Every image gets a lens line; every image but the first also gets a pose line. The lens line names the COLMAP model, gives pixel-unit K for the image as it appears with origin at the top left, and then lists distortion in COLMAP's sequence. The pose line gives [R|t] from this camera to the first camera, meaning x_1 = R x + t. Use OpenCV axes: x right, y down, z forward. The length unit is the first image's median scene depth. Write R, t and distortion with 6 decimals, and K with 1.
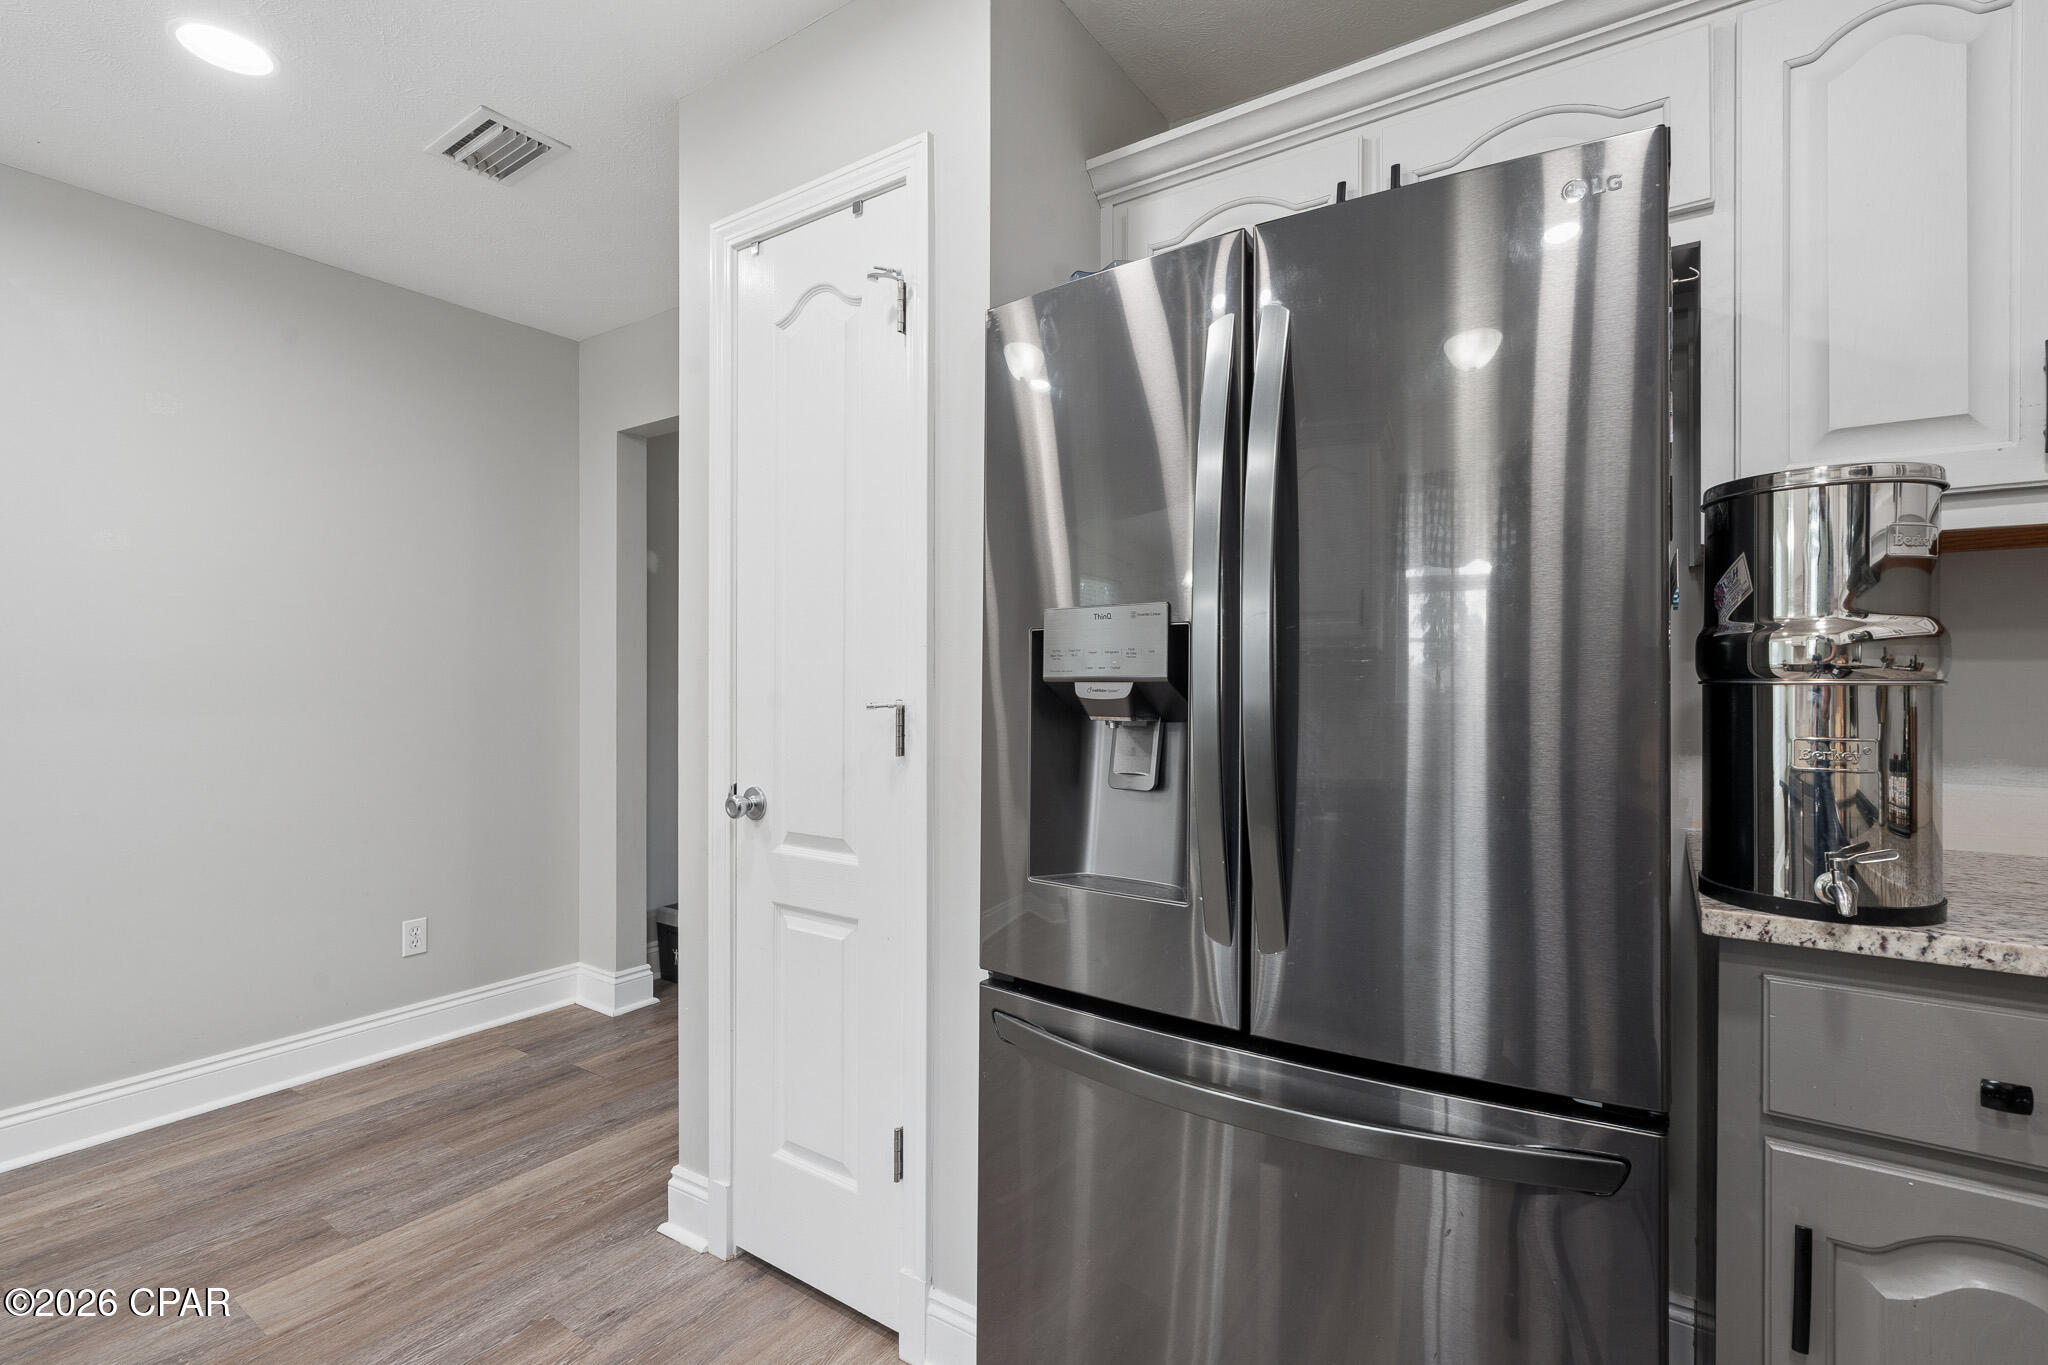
lens RADIAL K [[926.3, 0, 1022.3], [0, 926.3, 690.3], [0, 0, 1]] dist [-0.007021, 0.003397]
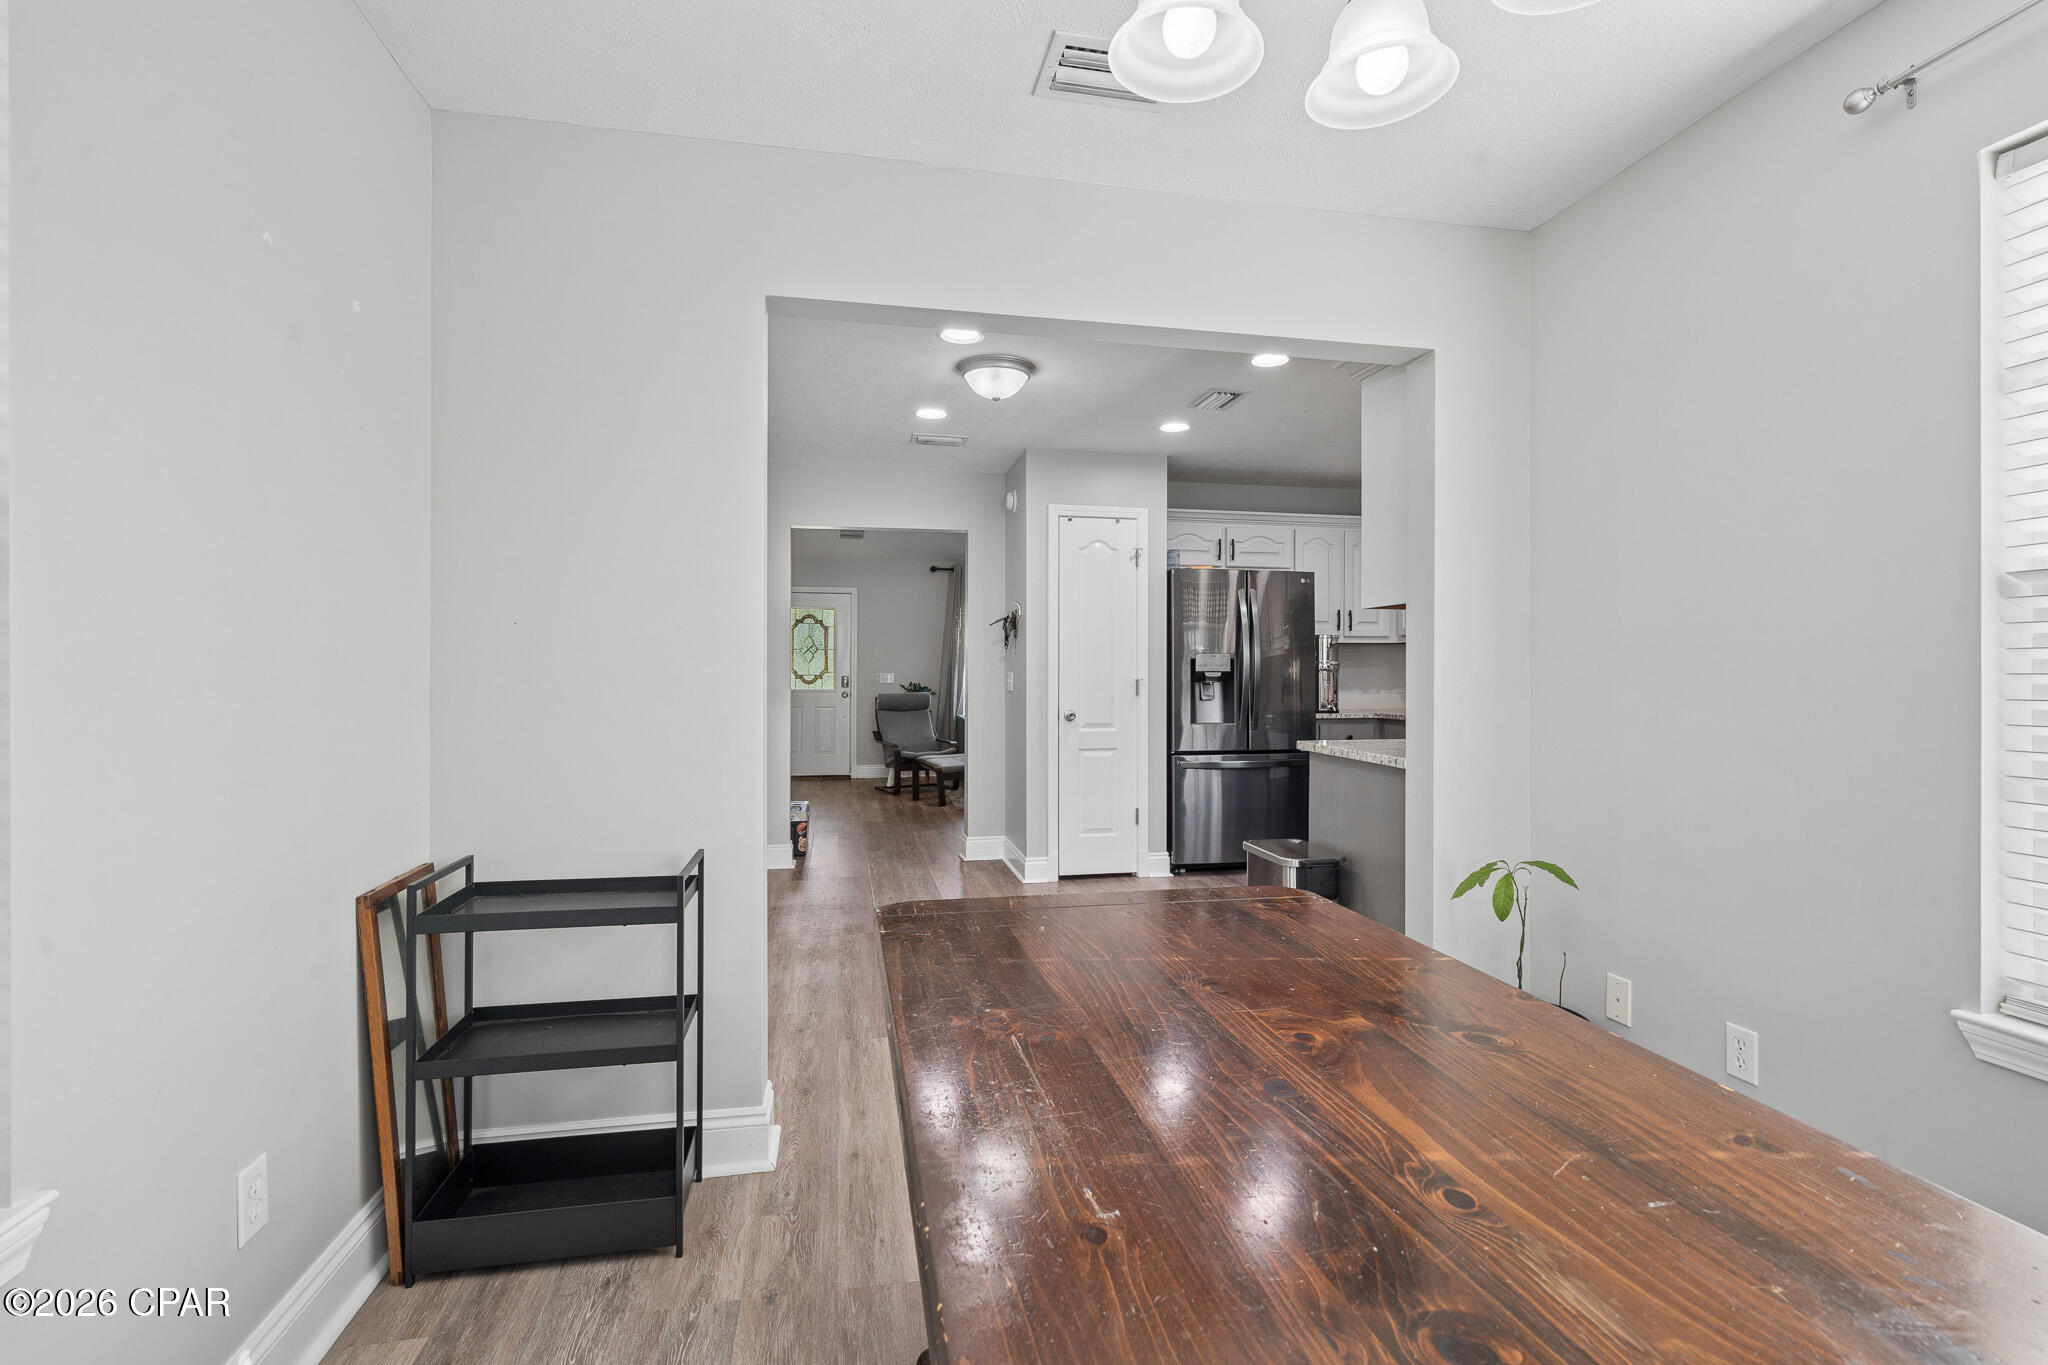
lens RADIAL K [[926.3, 0, 1028.3], [0, 926.3, 680.7], [0, 0, 1]] dist [-0.007021, 0.003397]
pose [[0.685589, -0.009833, 0.727922, -2.619465], [0.005990, 0.999951, 0.007867, -0.007169], [-0.727964, -0.001033, 0.685615, -0.911103]]
